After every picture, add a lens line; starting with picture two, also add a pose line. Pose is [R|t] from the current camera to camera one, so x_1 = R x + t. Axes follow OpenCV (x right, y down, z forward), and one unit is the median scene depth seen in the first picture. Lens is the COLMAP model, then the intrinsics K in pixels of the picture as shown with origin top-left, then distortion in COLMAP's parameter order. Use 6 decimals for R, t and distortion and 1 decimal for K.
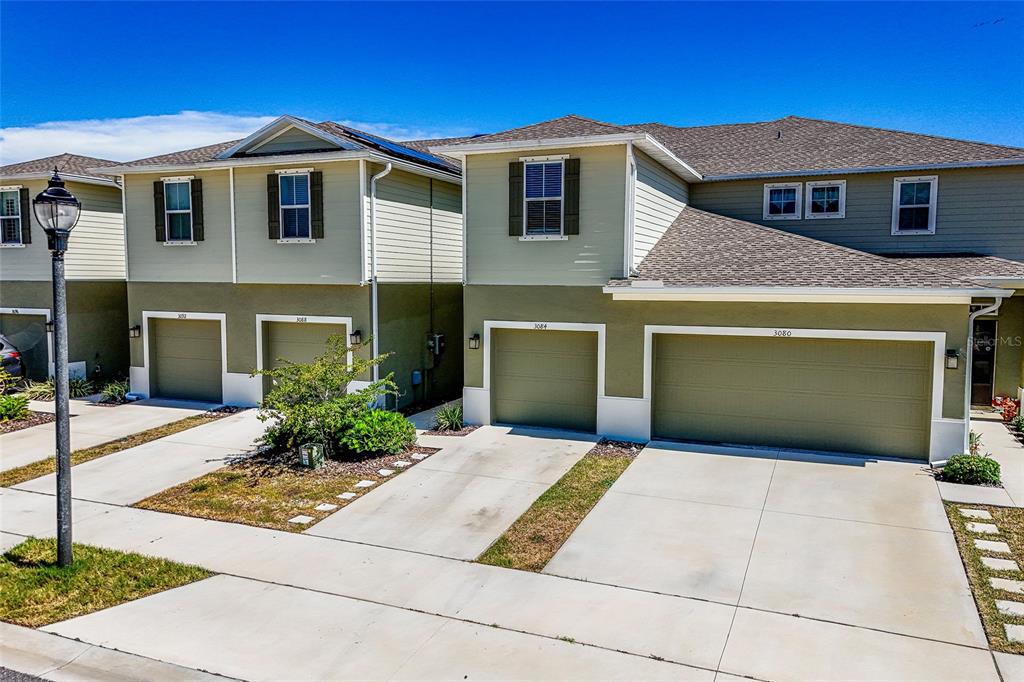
lens RADIAL K [[774.3, 0, 512.0], [0, 774.3, 341.0], [0, 0, 1]] dist [0.051587, -0.010896]
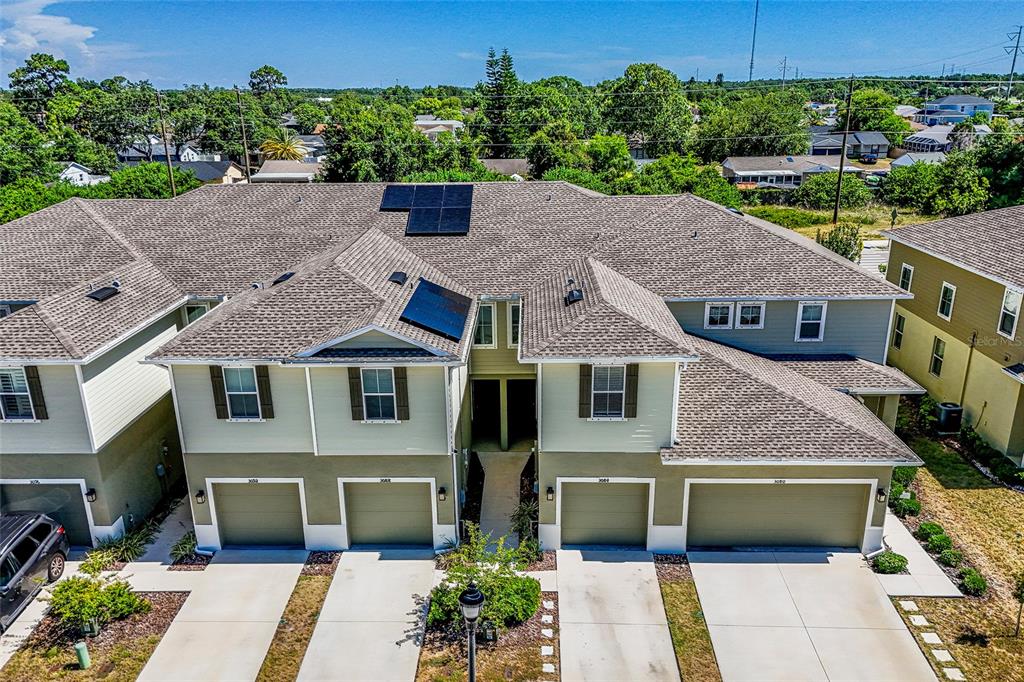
lens RADIAL K [[825.2, 0, 498.3], [0, 825.2, 396.6], [0, 0, 1]] dist [0.072994, -0.069686]
pose [[0.934502, -0.141142, 0.326779, -0.578770], [0.047261, 0.959099, 0.279097, -0.564888], [-0.352806, -0.245373, 0.902951, -0.178048]]
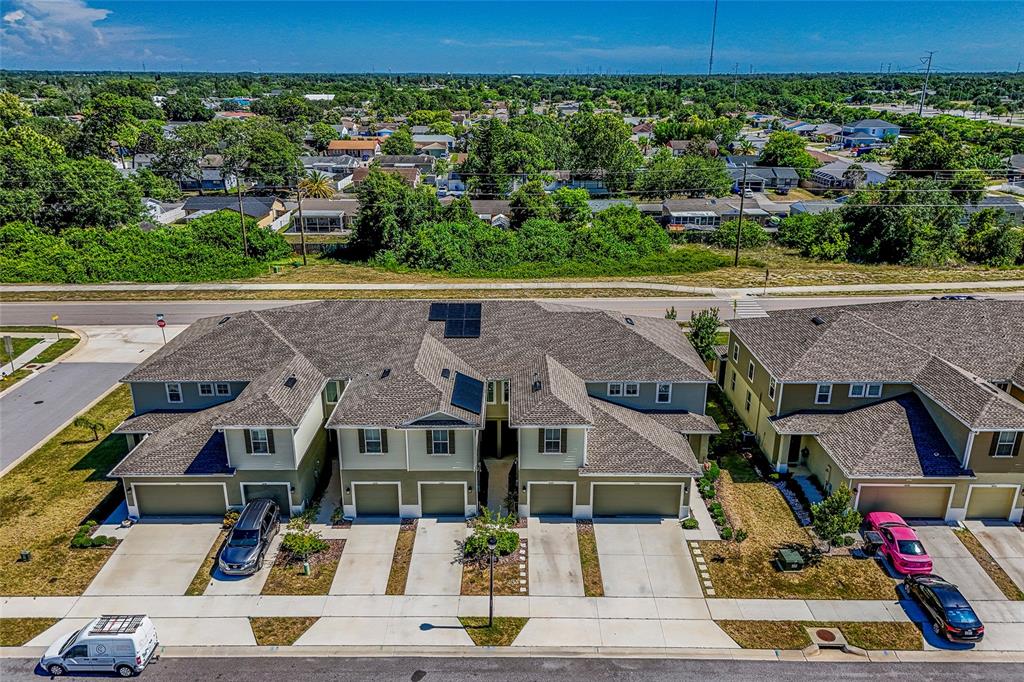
lens RADIAL K [[760.9, 0, 502.5], [0, 760.9, 353.7], [0, 0, 1]] dist [0.096531, -0.121896]
pose [[0.925440, -0.136045, 0.353627, -0.993201], [0.035755, 0.960507, 0.275949, -1.186334], [-0.377202, -0.242731, 0.893756, -1.183652]]
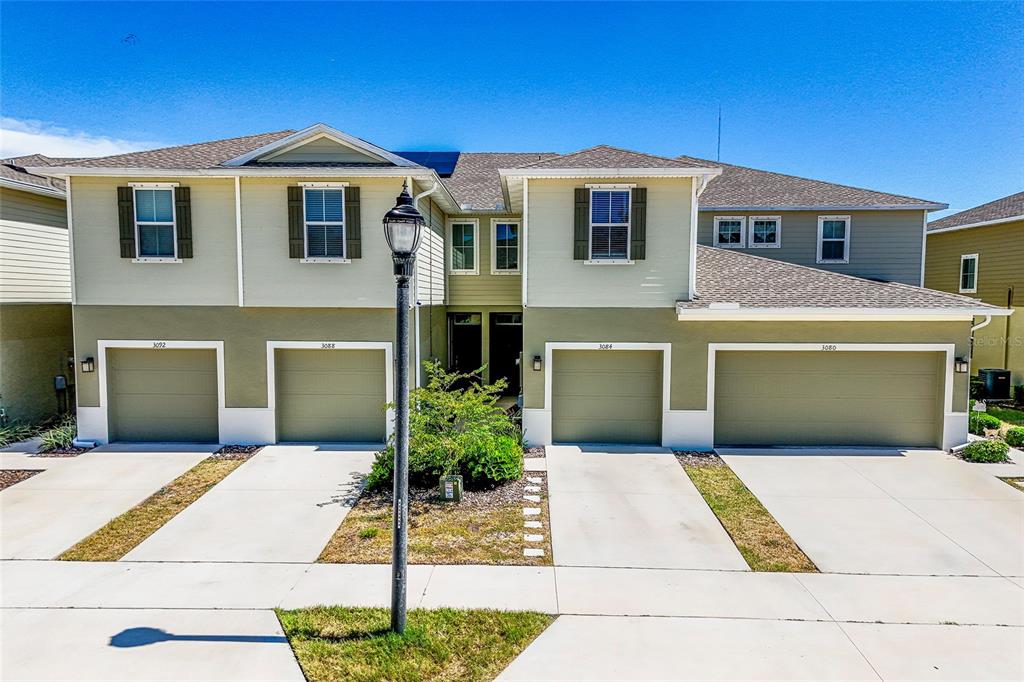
lens RADIAL K [[760.9, 0, 502.5], [0, 760.9, 353.7], [0, 0, 1]] dist [0.096531, -0.121896]
pose [[0.932450, -0.027882, 0.360222, -0.468154], [0.030047, 0.999548, -0.000410, -0.013307], [-0.360048, 0.011206, 0.932866, 0.091578]]
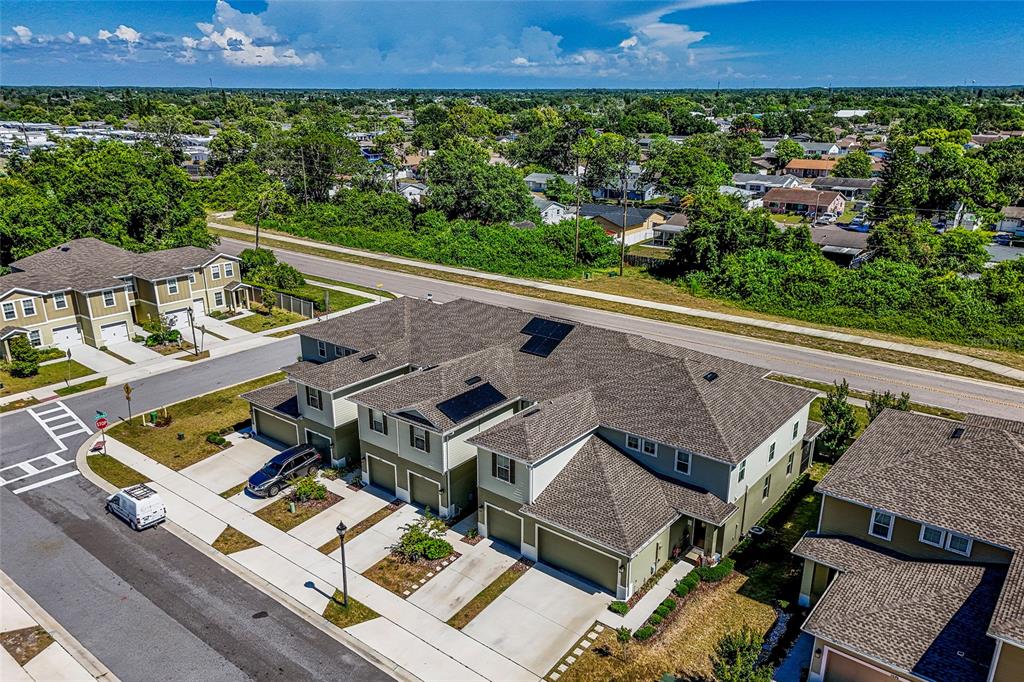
lens RADIAL K [[760.9, 0, 502.5], [0, 760.9, 353.7], [0, 0, 1]] dist [0.096531, -0.121896]
pose [[0.959685, 0.084135, -0.268189, 0.685205], [-0.014436, 0.967644, 0.251906, -1.186100], [0.280706, -0.237879, 0.929848, -1.271824]]
